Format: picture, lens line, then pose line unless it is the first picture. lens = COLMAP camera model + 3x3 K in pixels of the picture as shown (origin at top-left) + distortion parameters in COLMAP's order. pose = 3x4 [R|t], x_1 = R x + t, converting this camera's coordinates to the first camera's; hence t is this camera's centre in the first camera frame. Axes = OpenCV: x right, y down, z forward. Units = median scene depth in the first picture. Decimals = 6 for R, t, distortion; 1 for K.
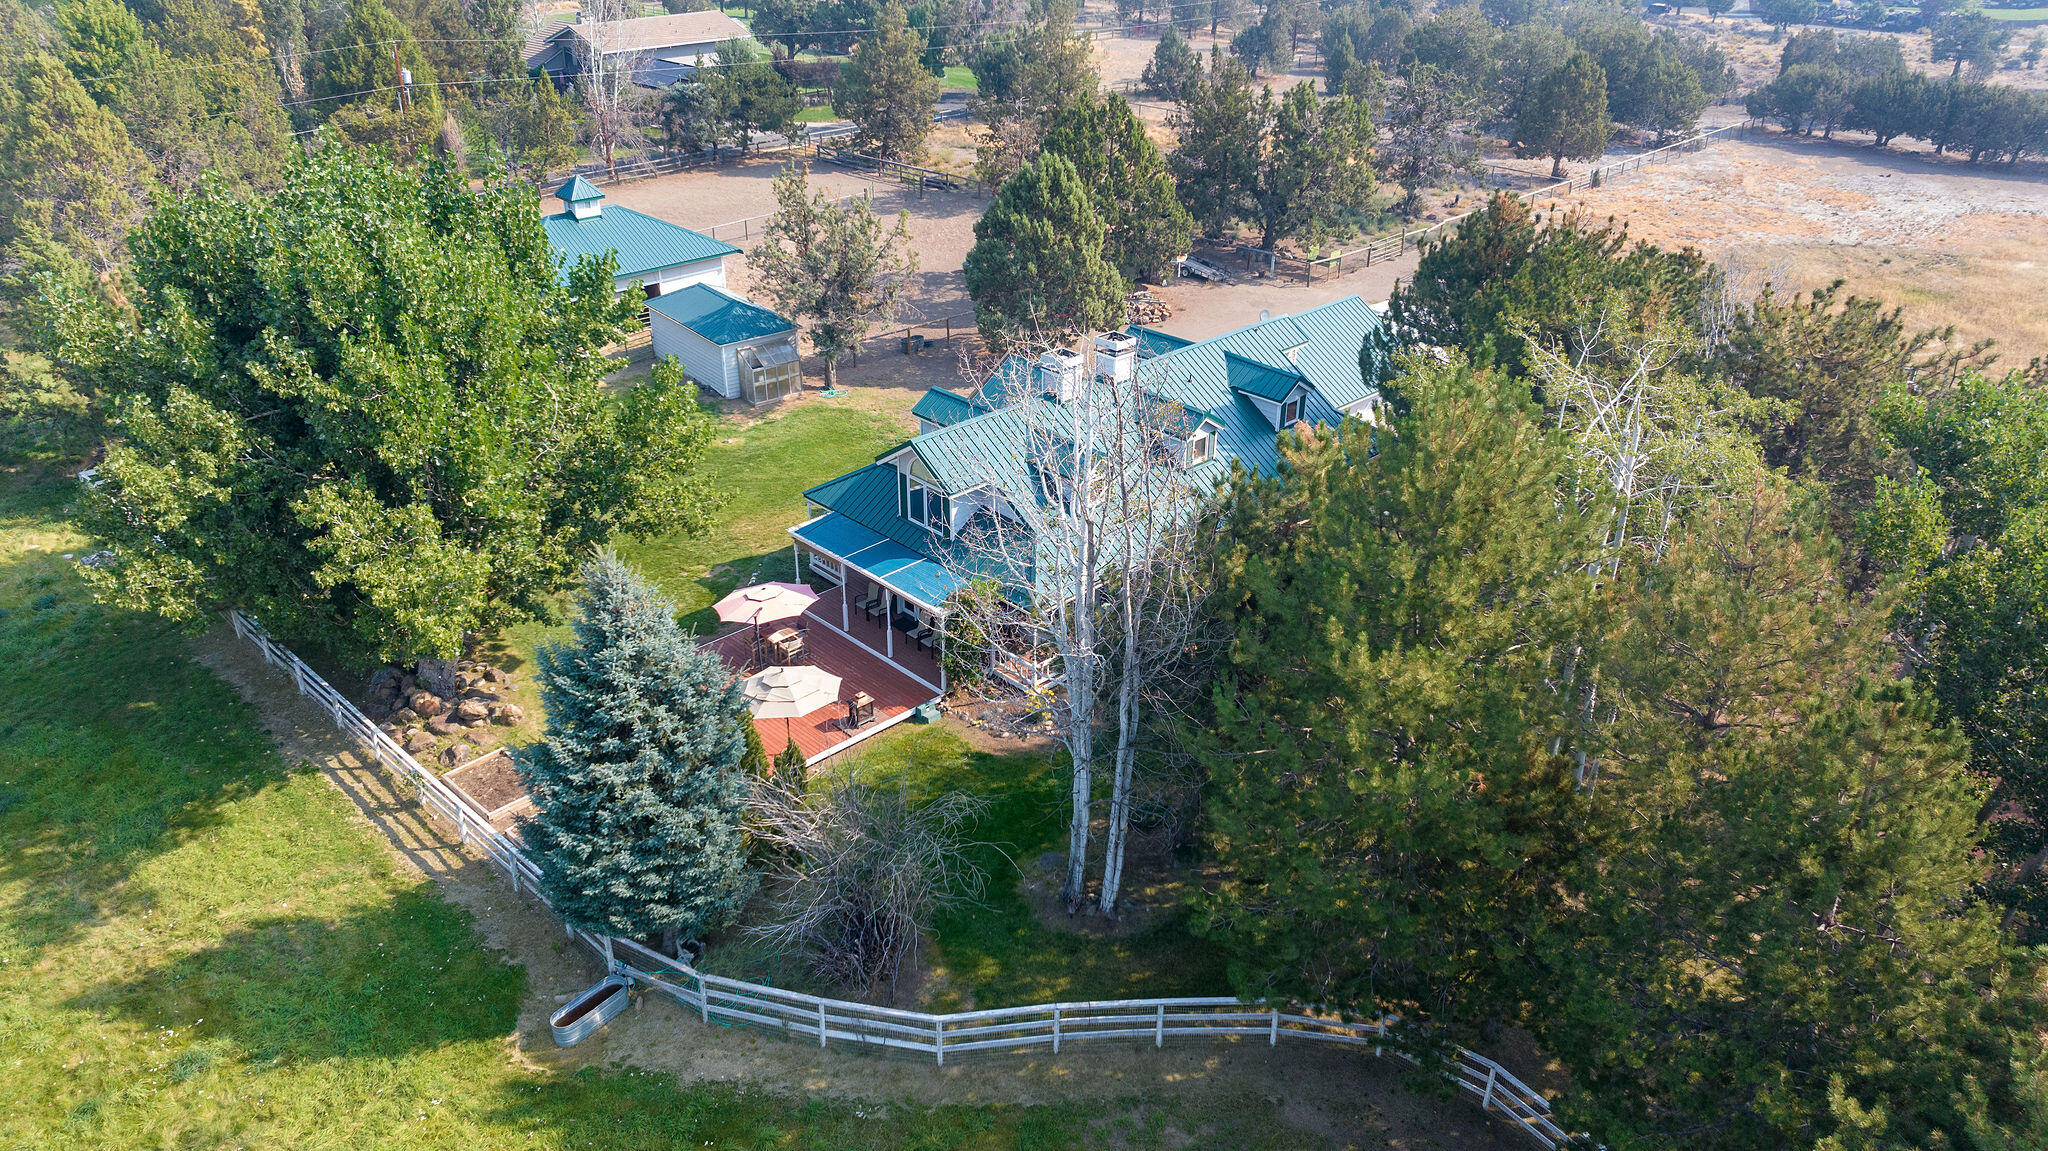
lens RADIAL K [[1440.2, 0, 1024.0], [0, 1440.2, 575.5], [0, 0, 1]] dist [-0.024871, 0.008760]
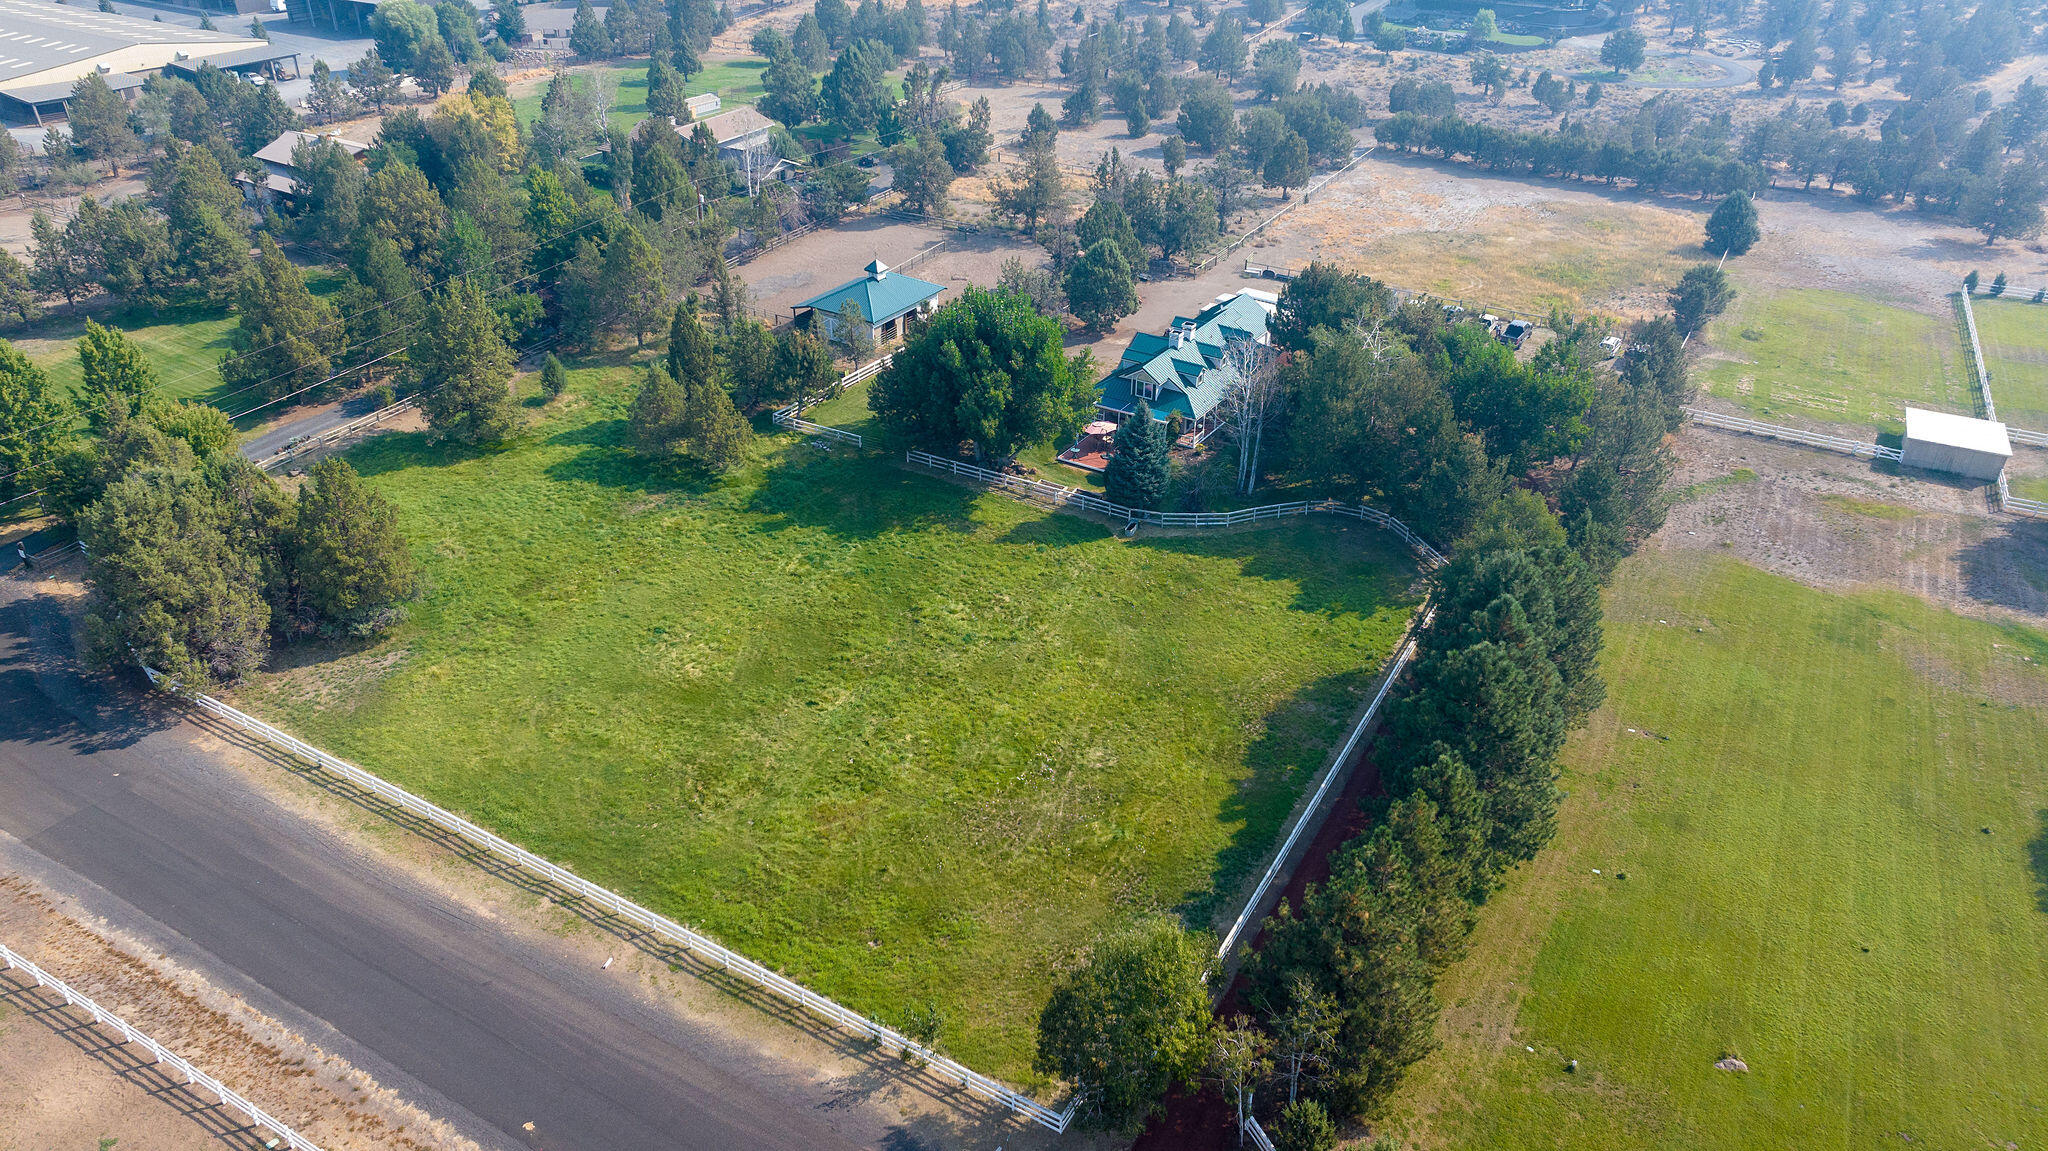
lens RADIAL K [[1440.2, 0, 1024.0], [0, 1440.2, 575.5], [0, 0, 1]] dist [-0.024871, 0.008760]
pose [[0.970351, -0.122860, 0.208143, -0.663963], [0.111503, 0.991604, 0.065492, 0.074031], [-0.214442, -0.040342, 0.975903, -1.247360]]
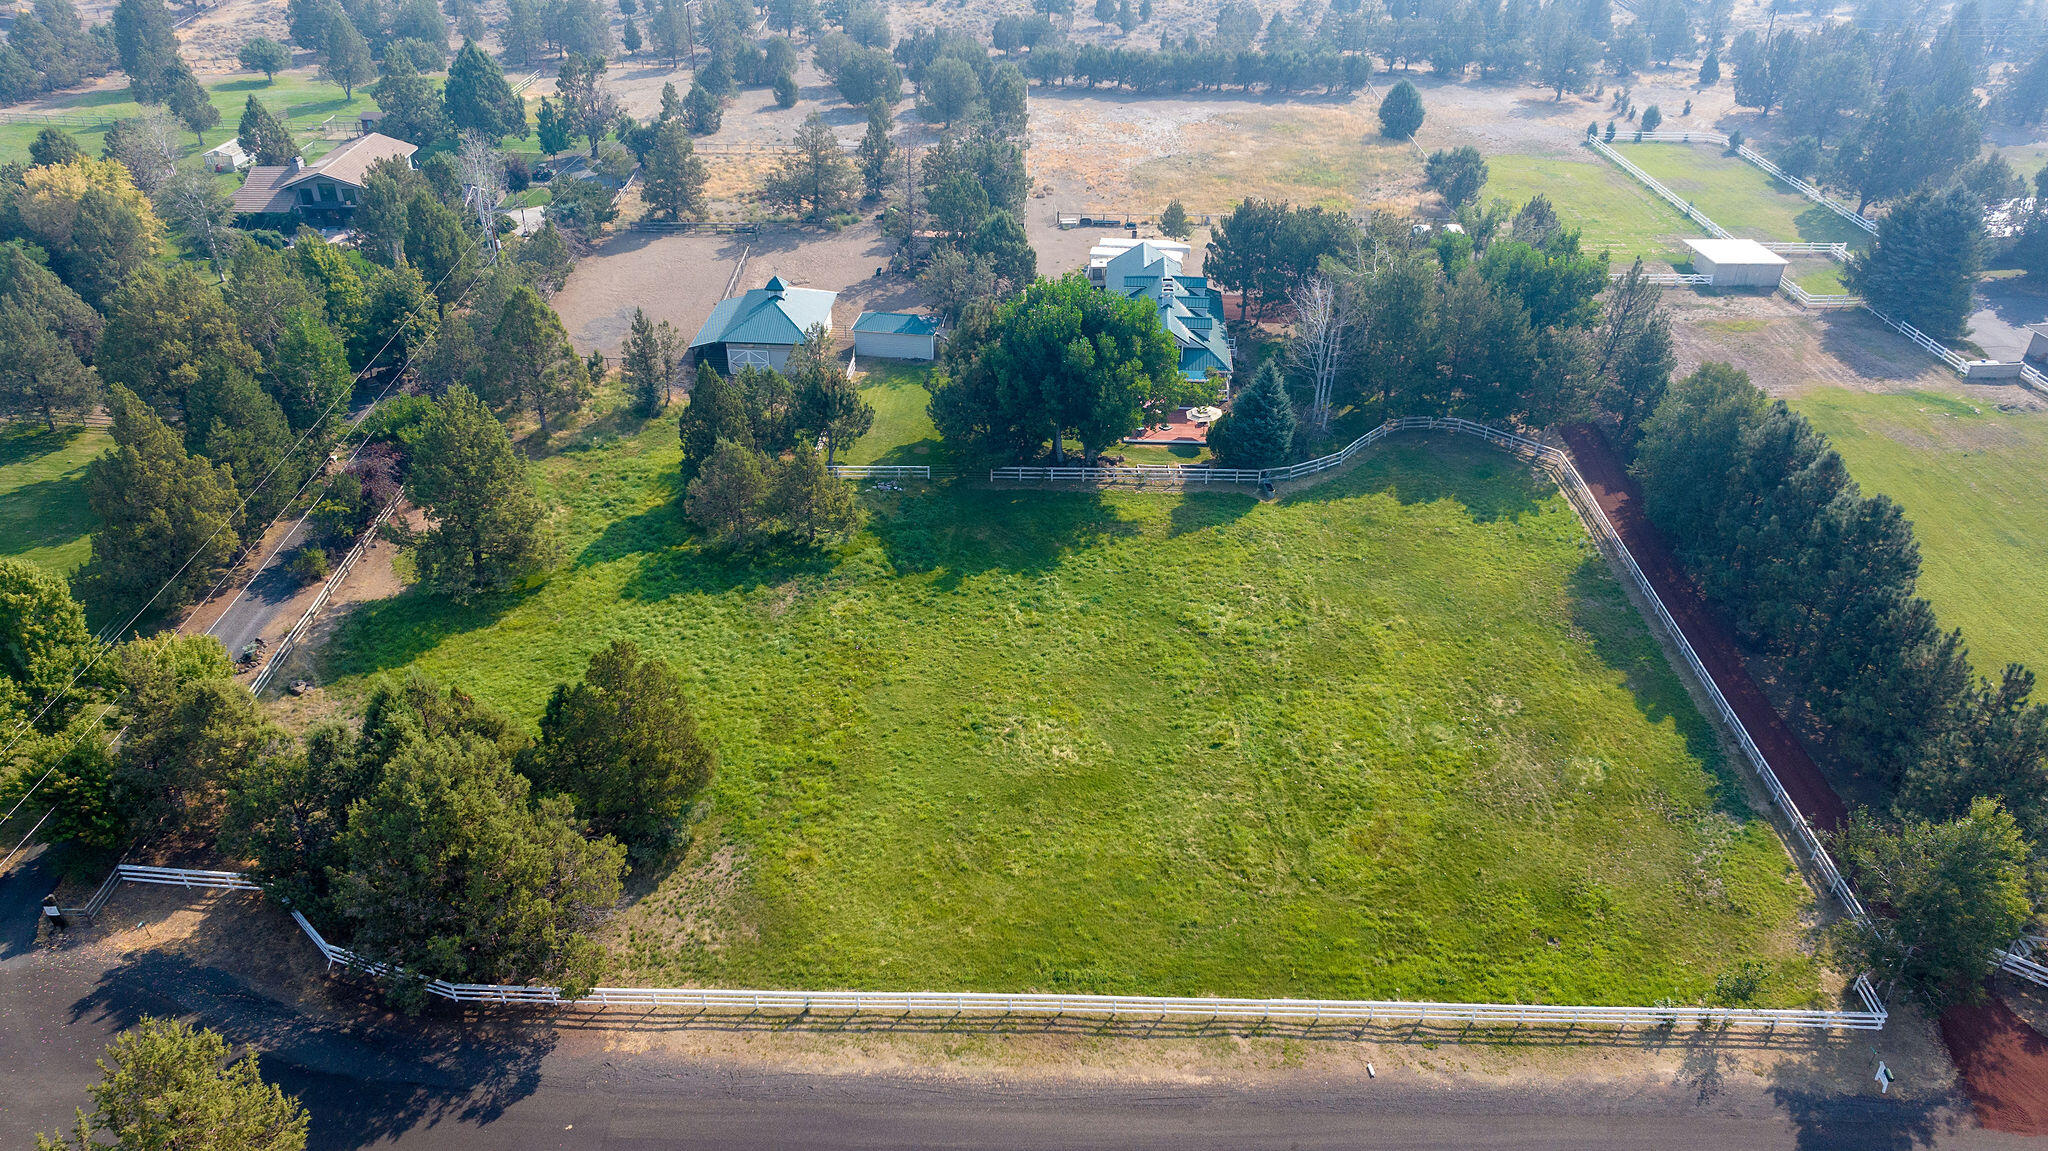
lens RADIAL K [[1440.2, 0, 1024.0], [0, 1440.2, 575.5], [0, 0, 1]] dist [-0.024871, 0.008760]
pose [[0.728317, -0.370390, 0.576512, -1.449430], [0.317721, 0.927958, 0.194800, -0.198641], [-0.607131, 0.041294, 0.793528, -0.742904]]
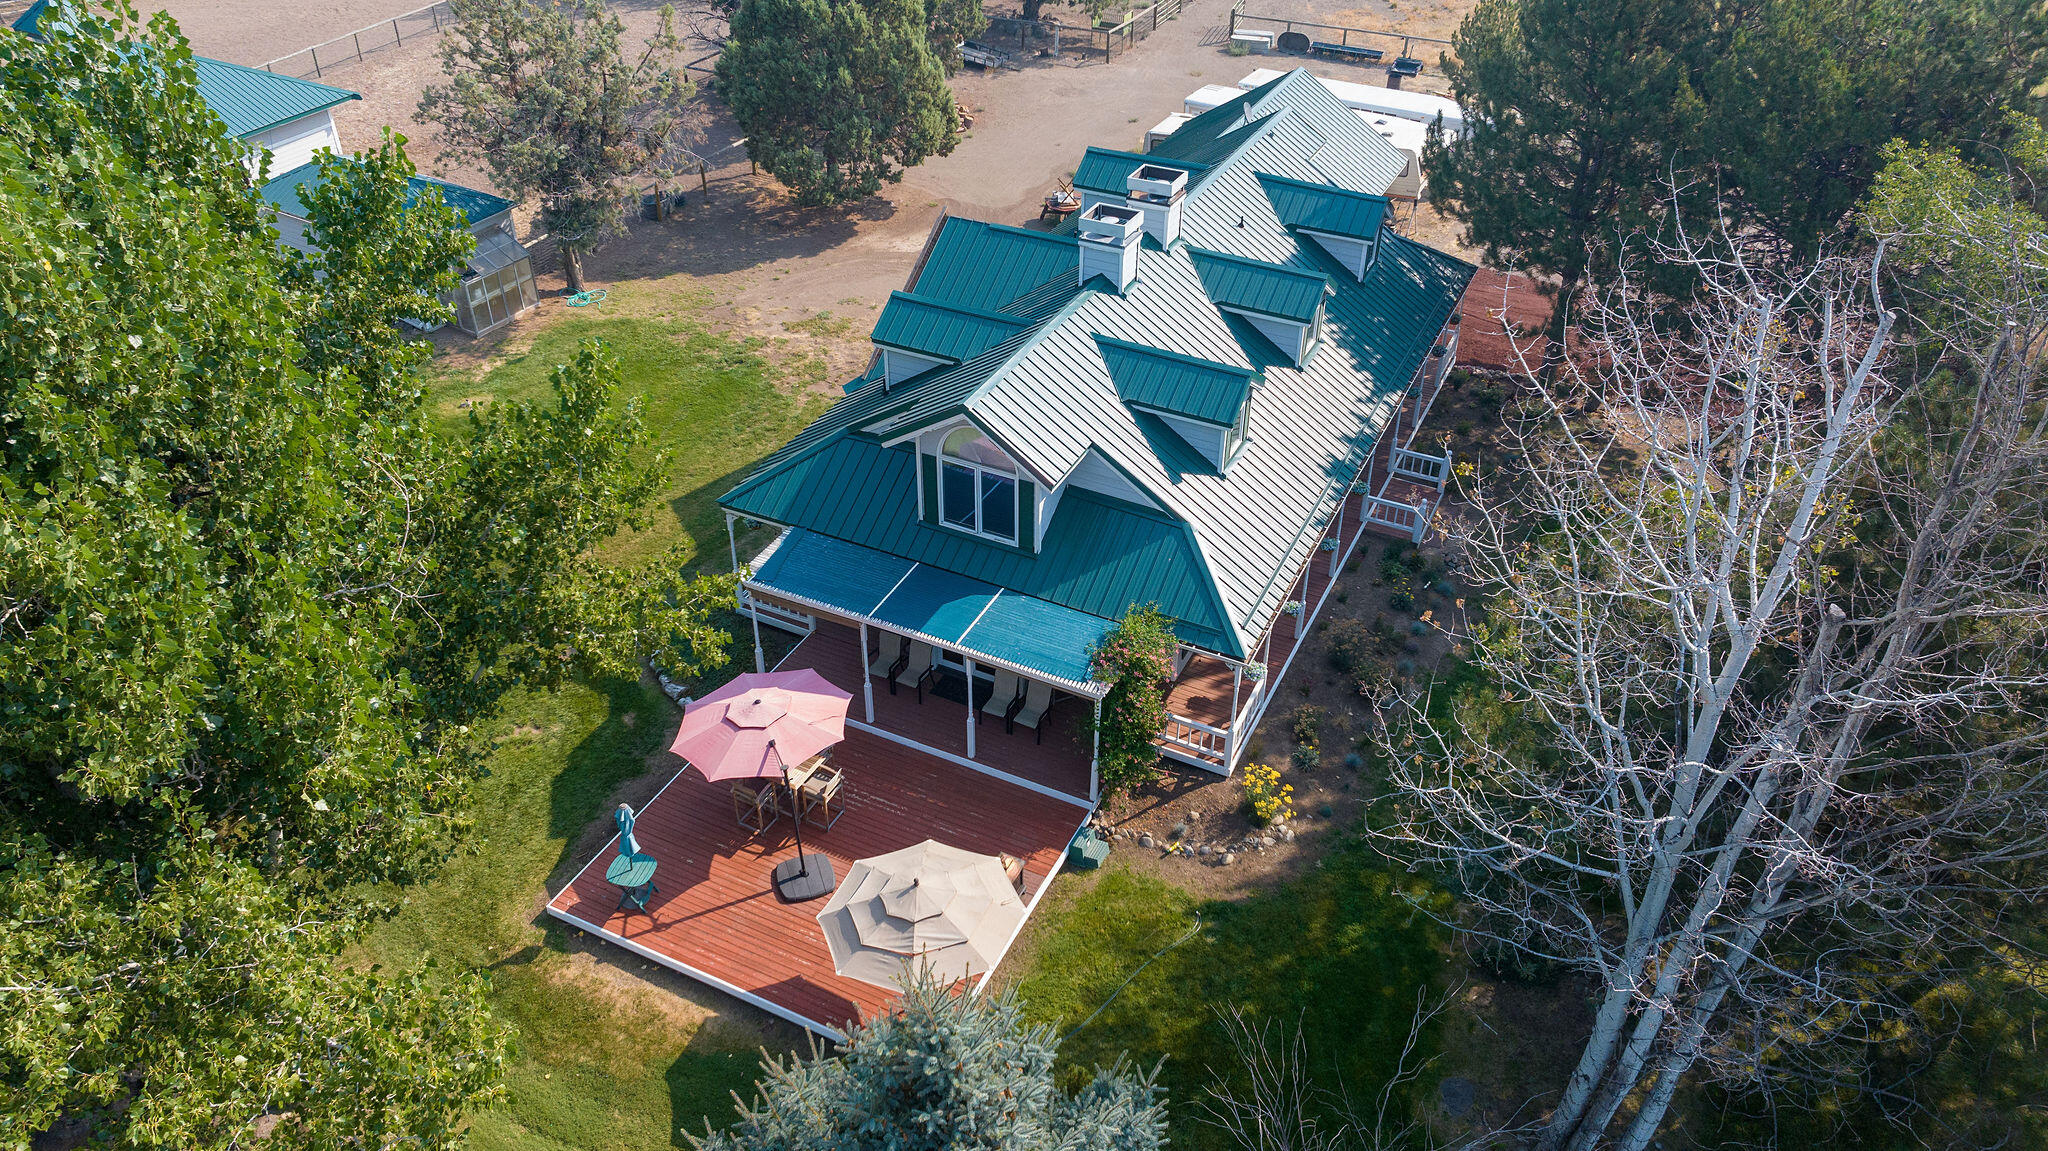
lens RADIAL K [[1440.2, 0, 1024.0], [0, 1440.2, 575.5], [0, 0, 1]] dist [-0.024871, 0.008760]
pose [[0.939418, -0.200616, 0.277934, -0.156666], [0.159081, 0.973394, 0.164914, -0.079946], [-0.303624, -0.110709, 0.946338, 0.292411]]
